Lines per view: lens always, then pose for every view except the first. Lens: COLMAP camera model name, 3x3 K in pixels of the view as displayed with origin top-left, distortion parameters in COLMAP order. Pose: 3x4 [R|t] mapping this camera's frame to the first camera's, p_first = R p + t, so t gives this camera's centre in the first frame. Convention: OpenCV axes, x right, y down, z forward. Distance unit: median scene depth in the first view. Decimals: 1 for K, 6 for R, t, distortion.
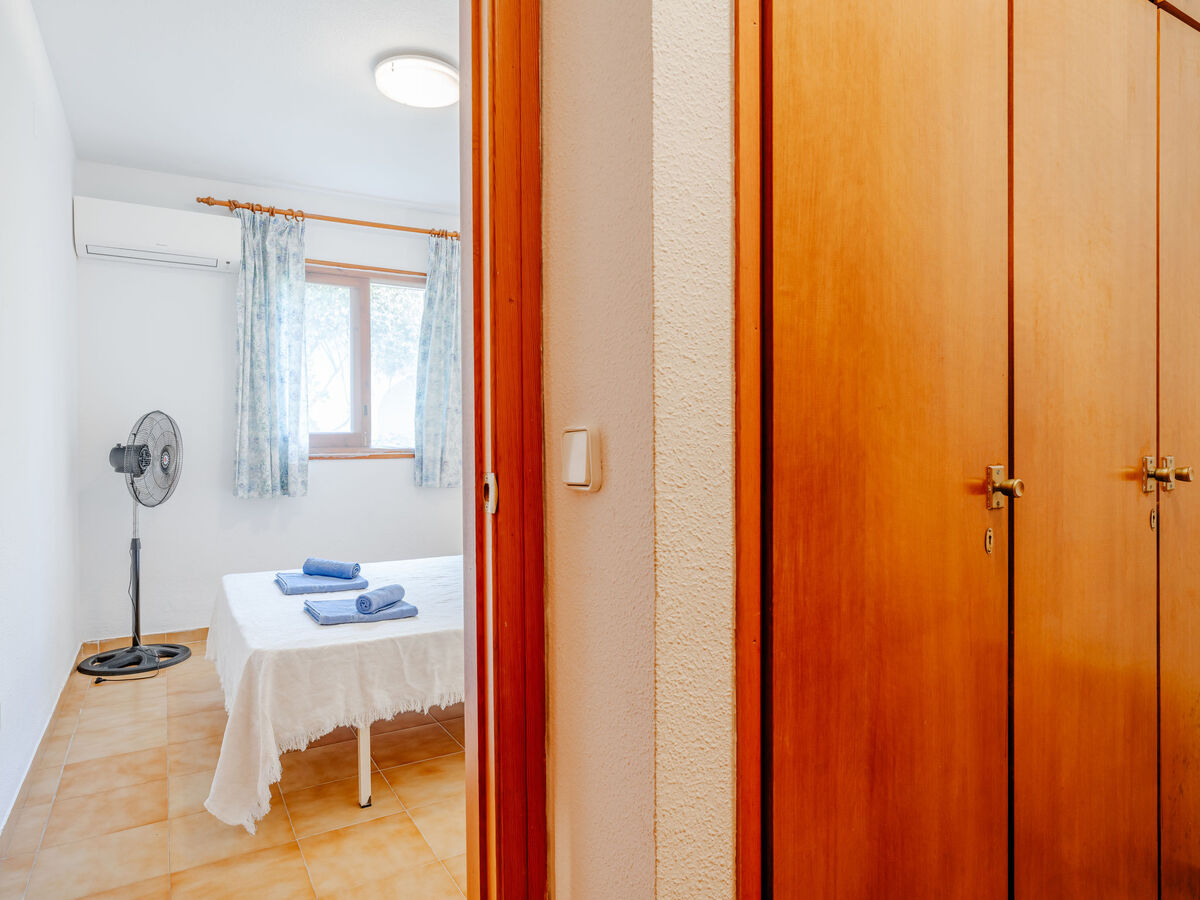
lens RADIAL K [[737.9, 0, 597.3], [0, 737.9, 450.6], [0, 0, 1]] dist [-0.005816, 0.003544]
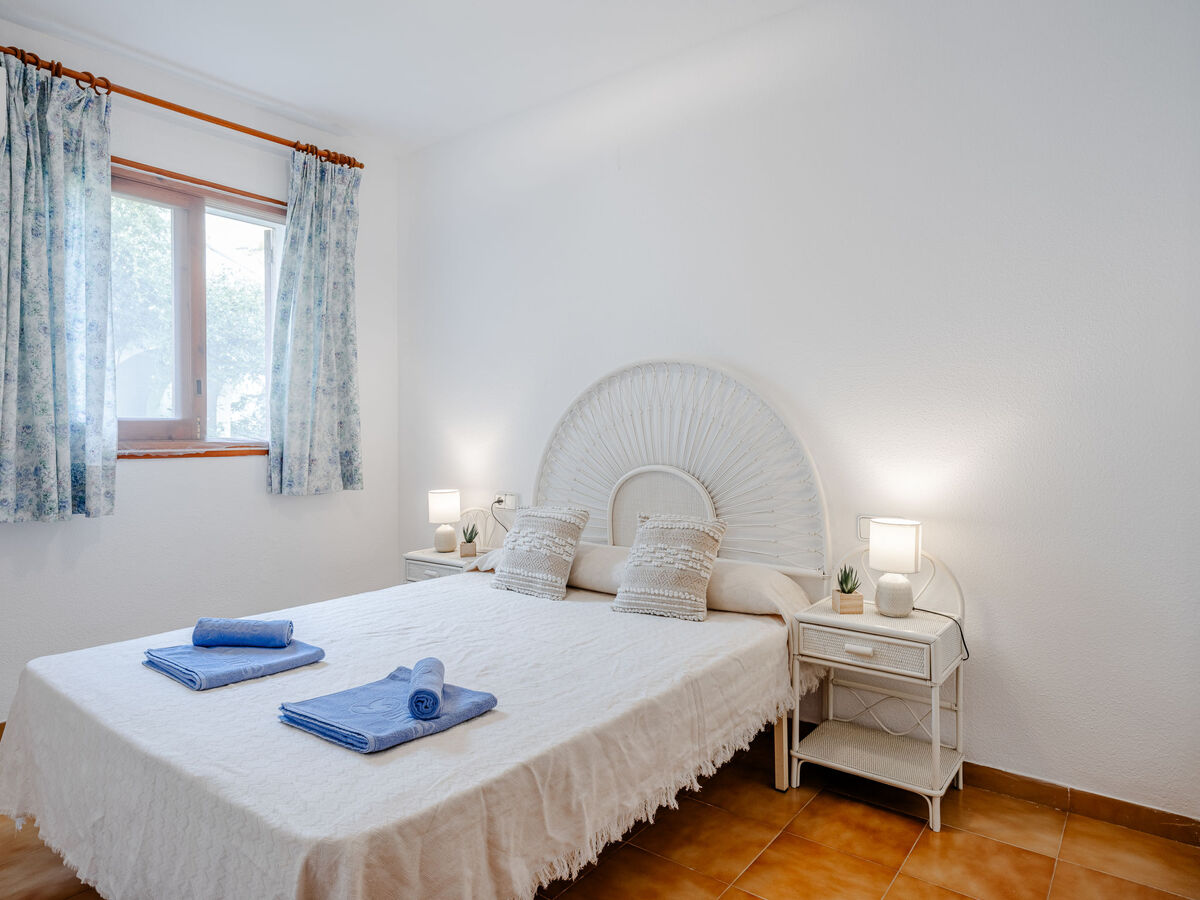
lens RADIAL K [[737.9, 0, 603.9], [0, 737.9, 443.4], [0, 0, 1]] dist [-0.005816, 0.003544]
pose [[0.929169, -0.002580, 0.369646, -0.234677], [0.003125, 0.999995, -0.000875, 0.000195], [-0.369642, 0.001968, 0.929172, 0.232029]]
